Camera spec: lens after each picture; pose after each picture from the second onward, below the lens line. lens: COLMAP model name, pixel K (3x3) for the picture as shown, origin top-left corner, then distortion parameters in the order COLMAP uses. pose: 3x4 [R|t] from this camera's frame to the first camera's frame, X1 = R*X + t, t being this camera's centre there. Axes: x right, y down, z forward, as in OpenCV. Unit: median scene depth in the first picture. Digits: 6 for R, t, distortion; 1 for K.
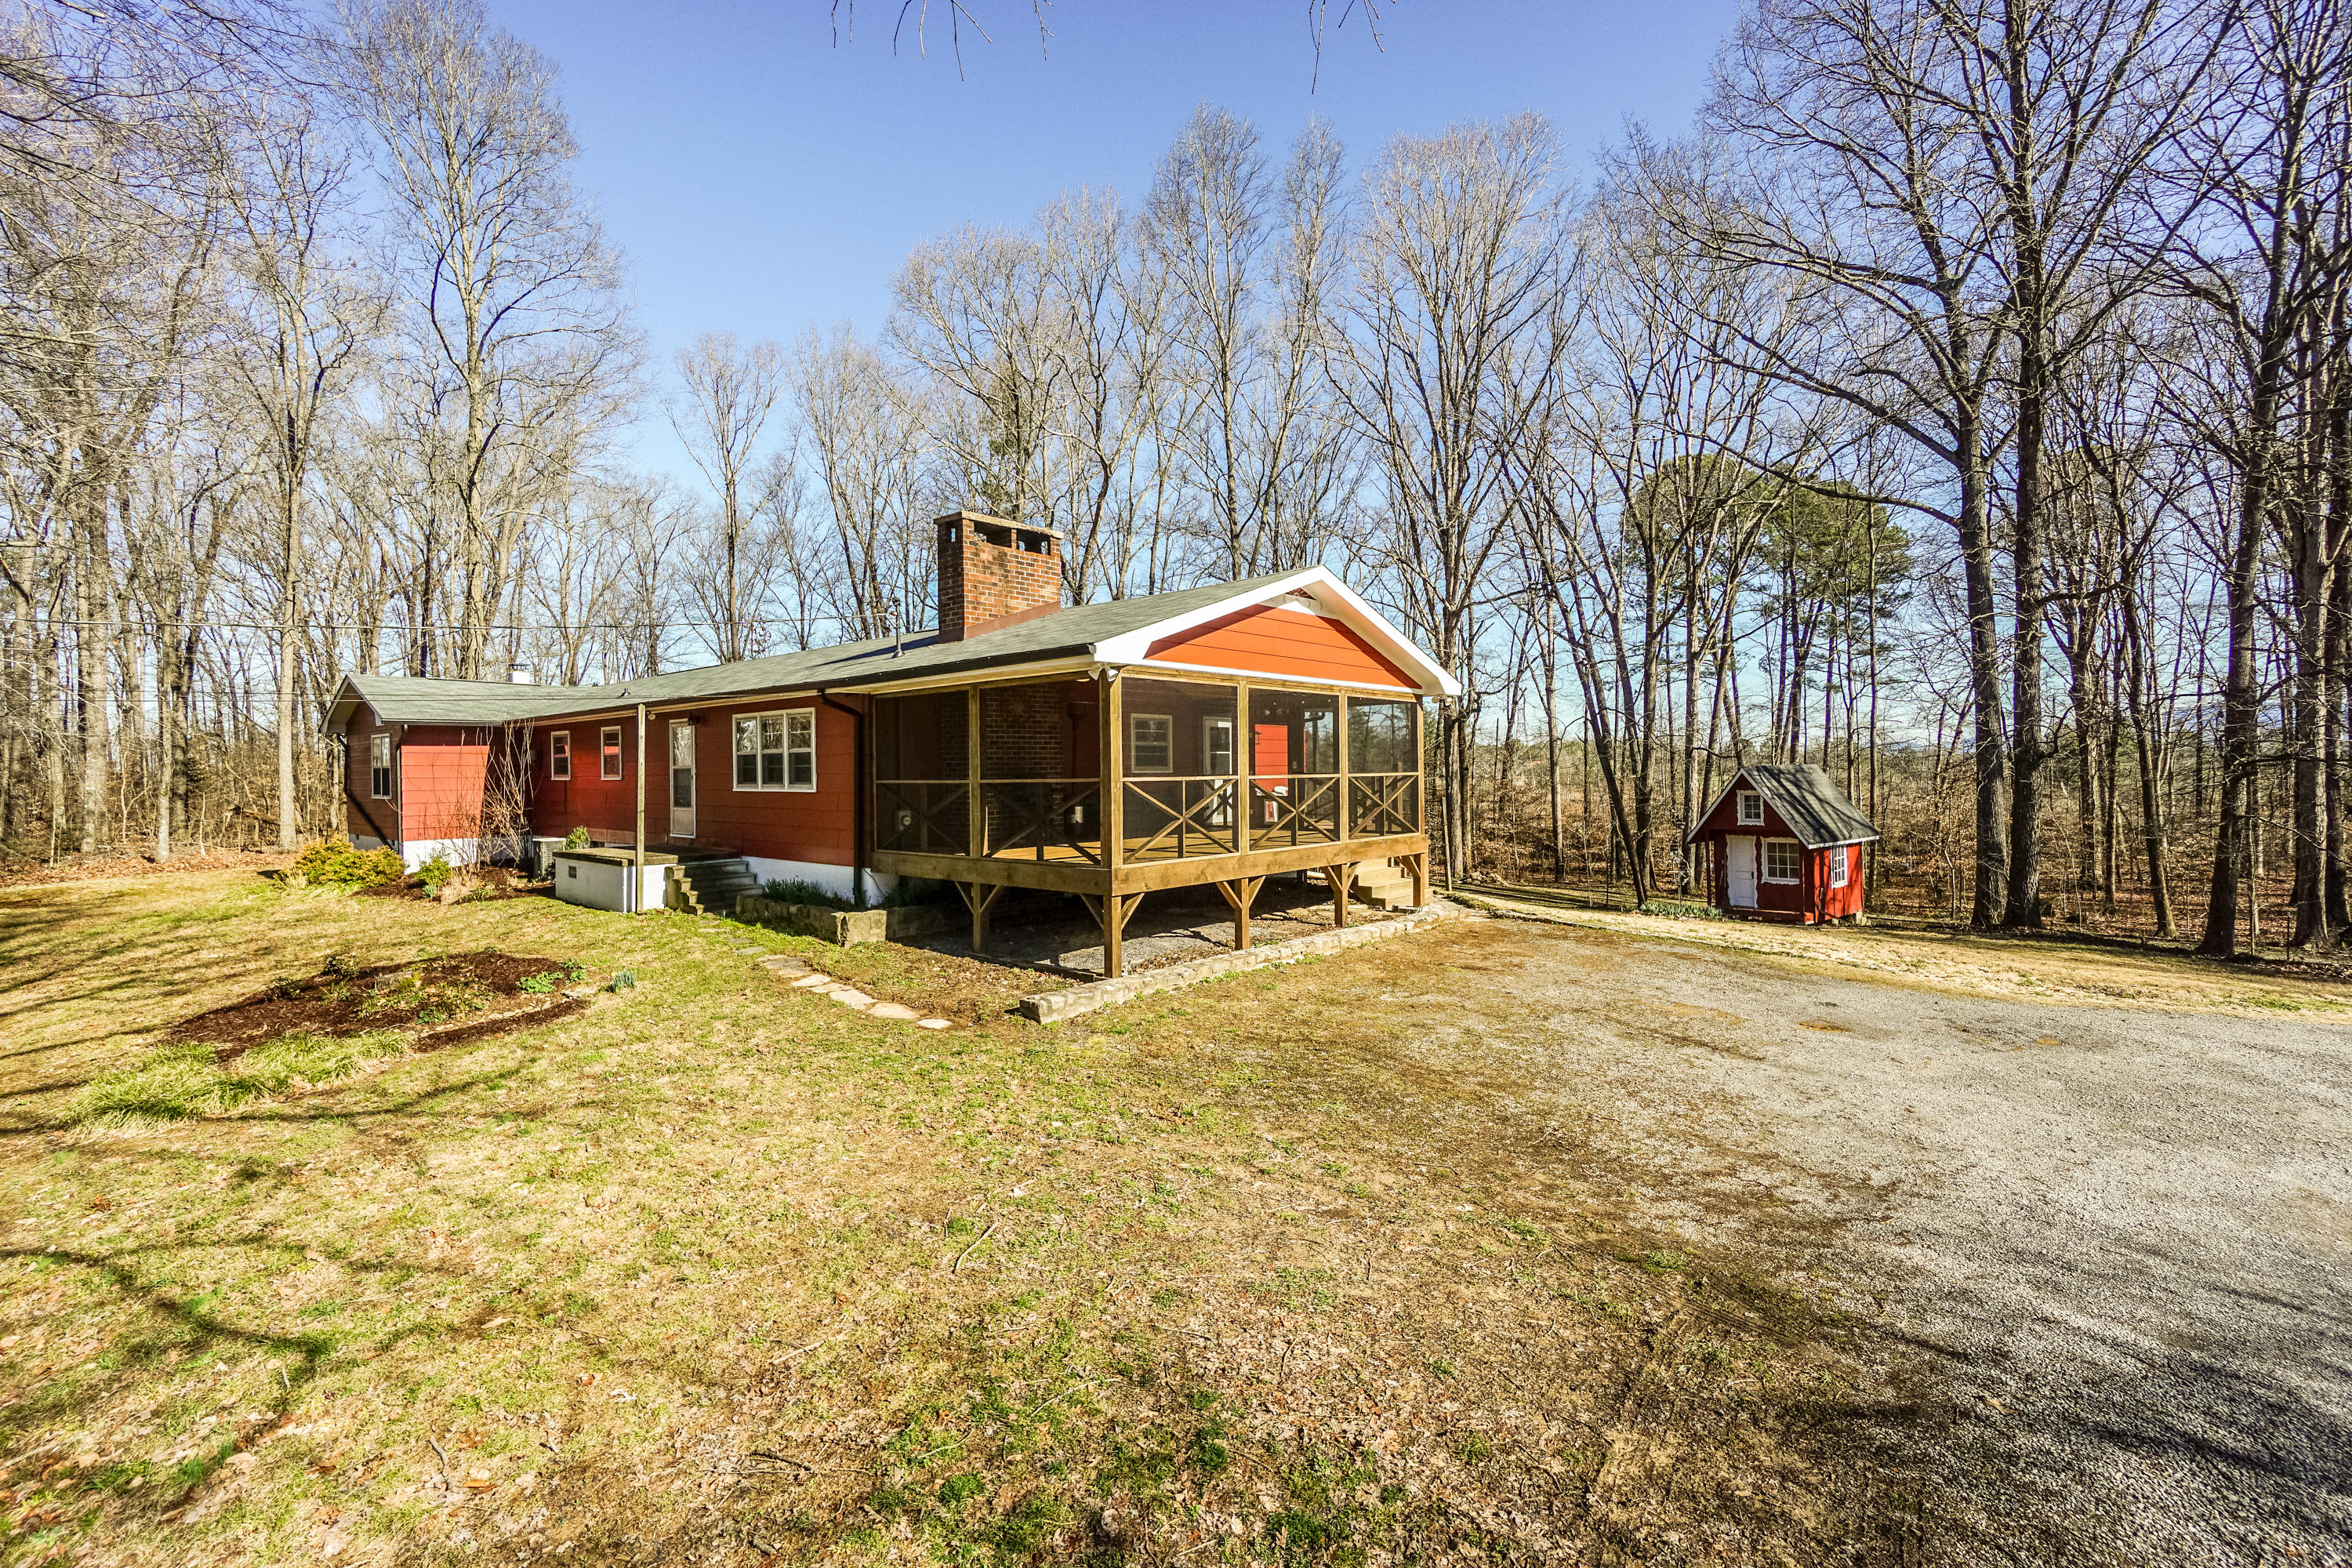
lens RADIAL K [[1024.9, 0, 1176.0], [0, 1024.9, 784.0], [0, 0, 1]] dist [-0.000157, 0.000682]
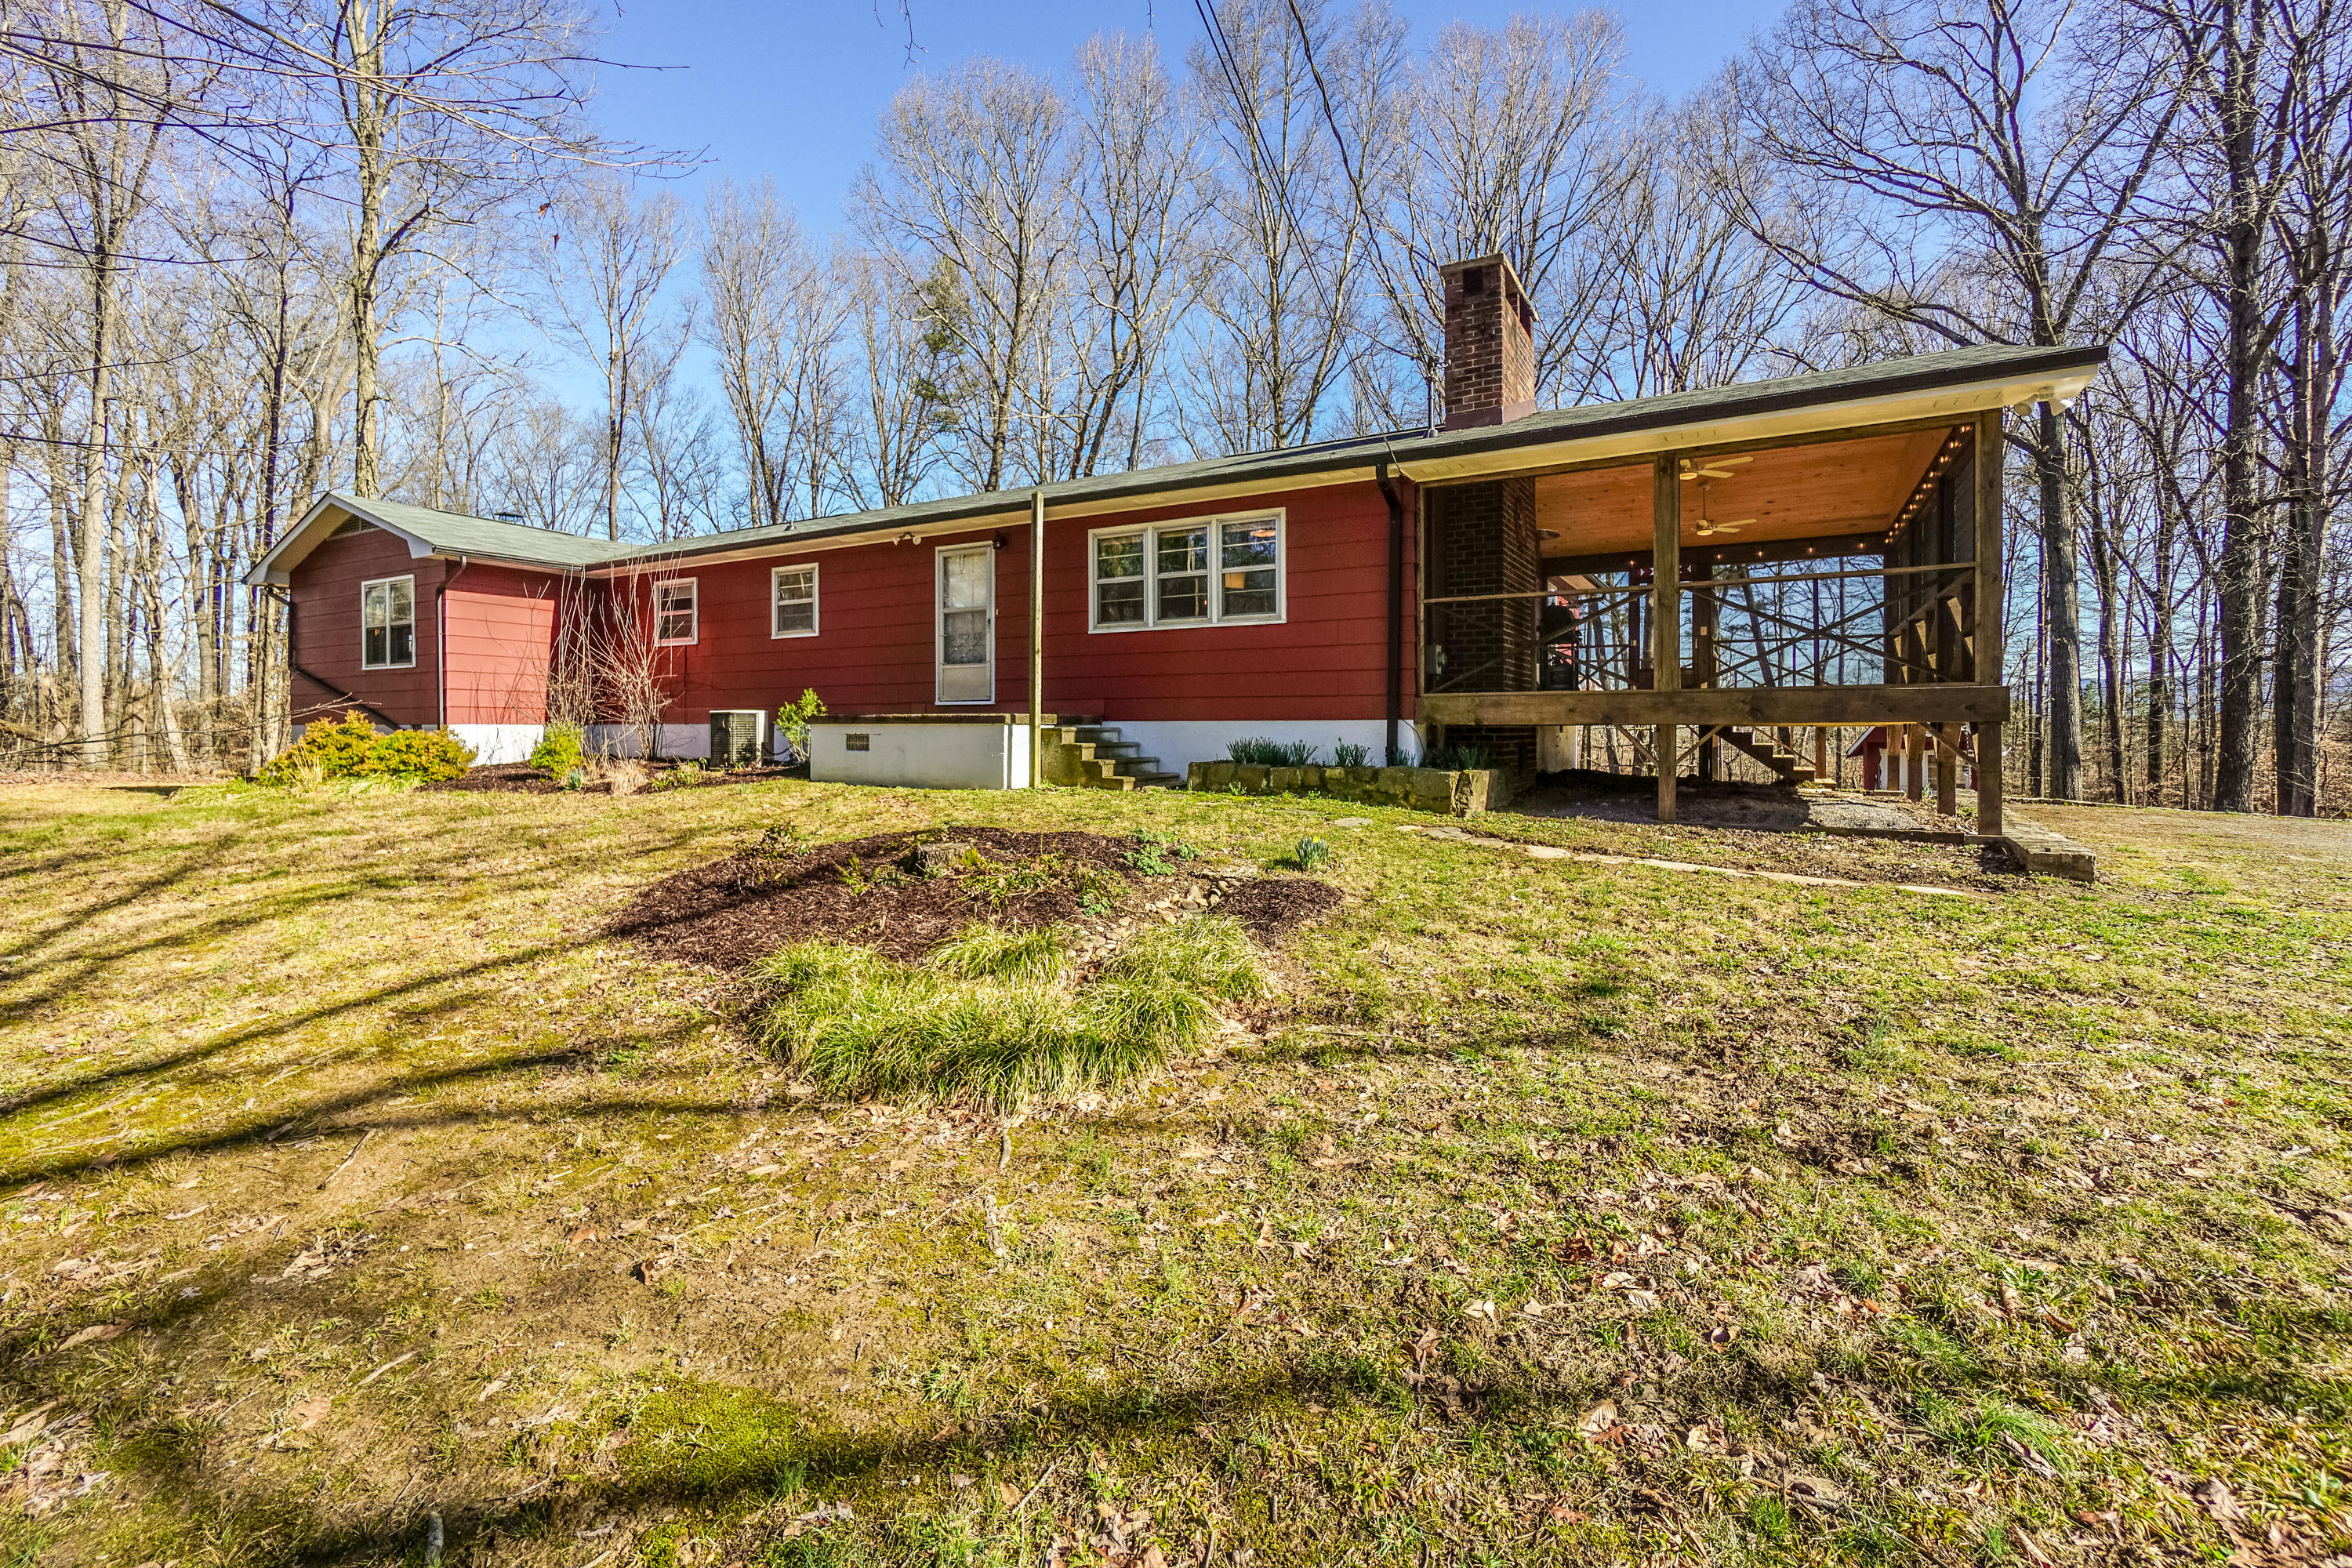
lens RADIAL K [[1033.5, 0, 1151.8], [0, 1033.5, 739.3], [0, 0, 1]] dist [0.000560, 0.000178]
pose [[0.982737, 0.009672, 0.184754, -0.403524], [-0.008888, 0.999948, -0.005071, 0.066037], [-0.184793, 0.003342, 0.982772, 0.200652]]
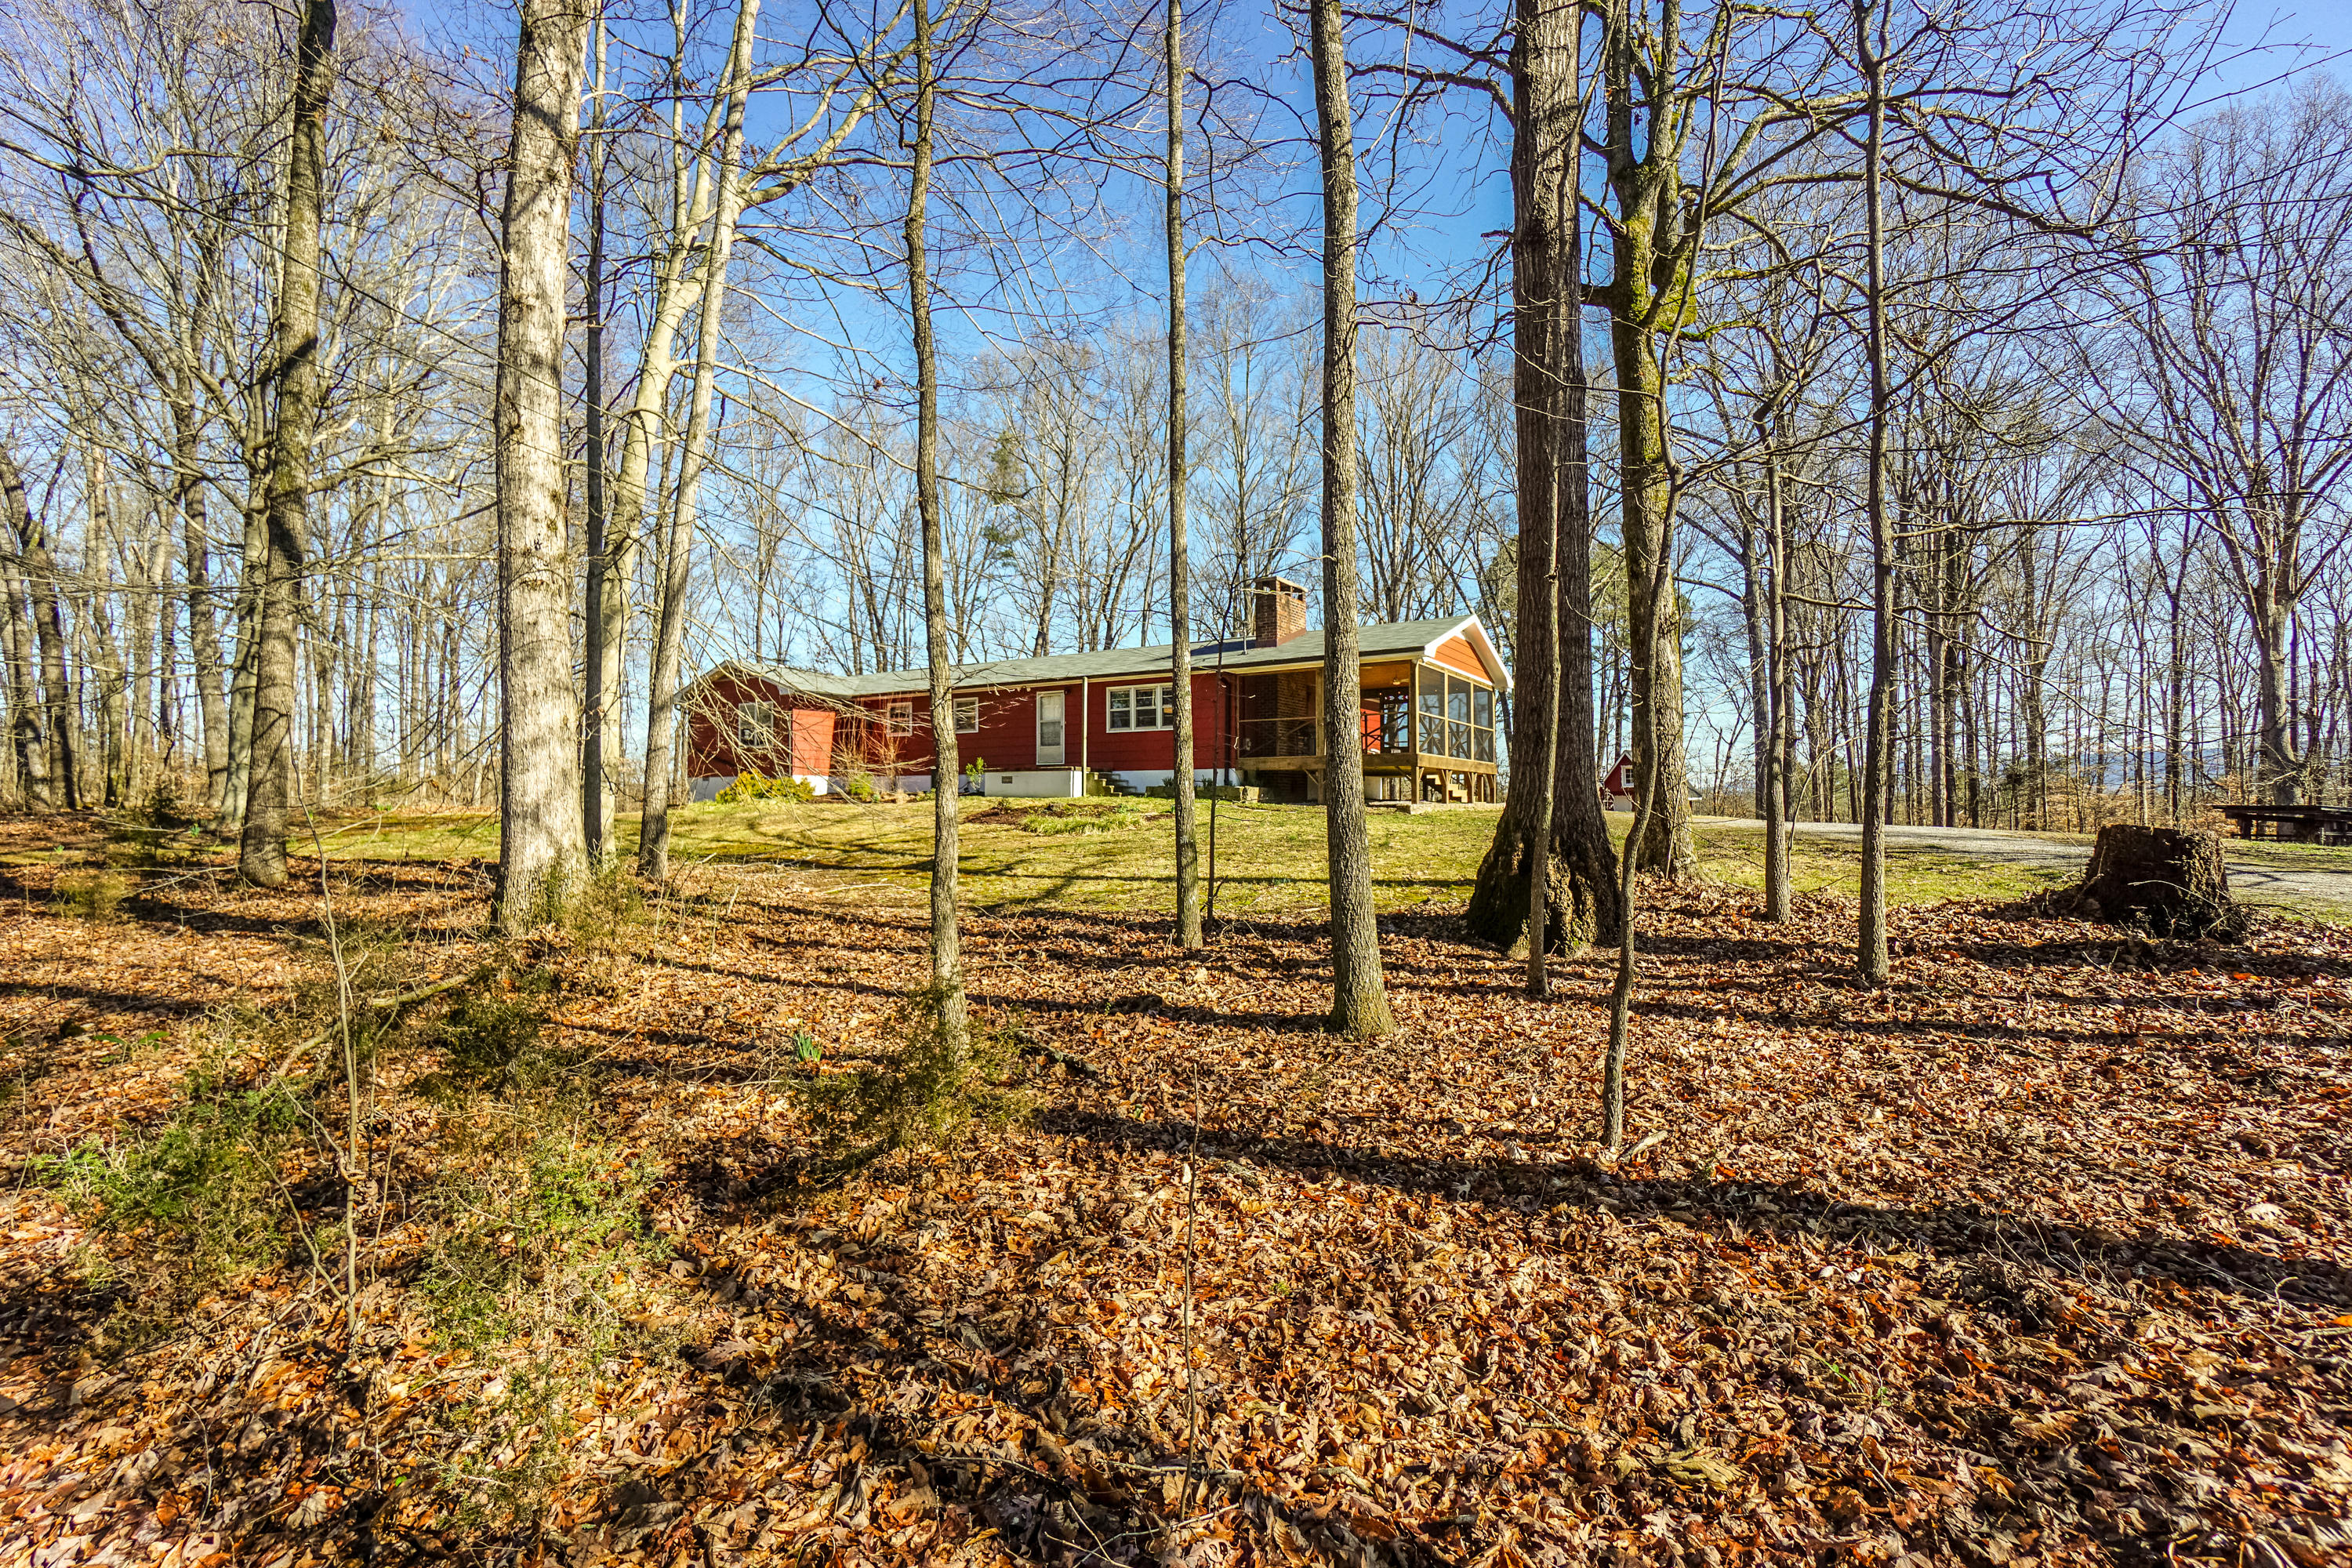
lens RADIAL K [[1024.9, 0, 1176.0], [0, 1024.9, 784.0], [0, 0, 1]] dist [-0.000157, 0.000682]
pose [[0.985450, 0.014315, 0.169364, -0.463491], [-0.008602, 0.999371, -0.034417, 0.112610], [-0.169750, 0.032459, 0.984952, -0.504816]]
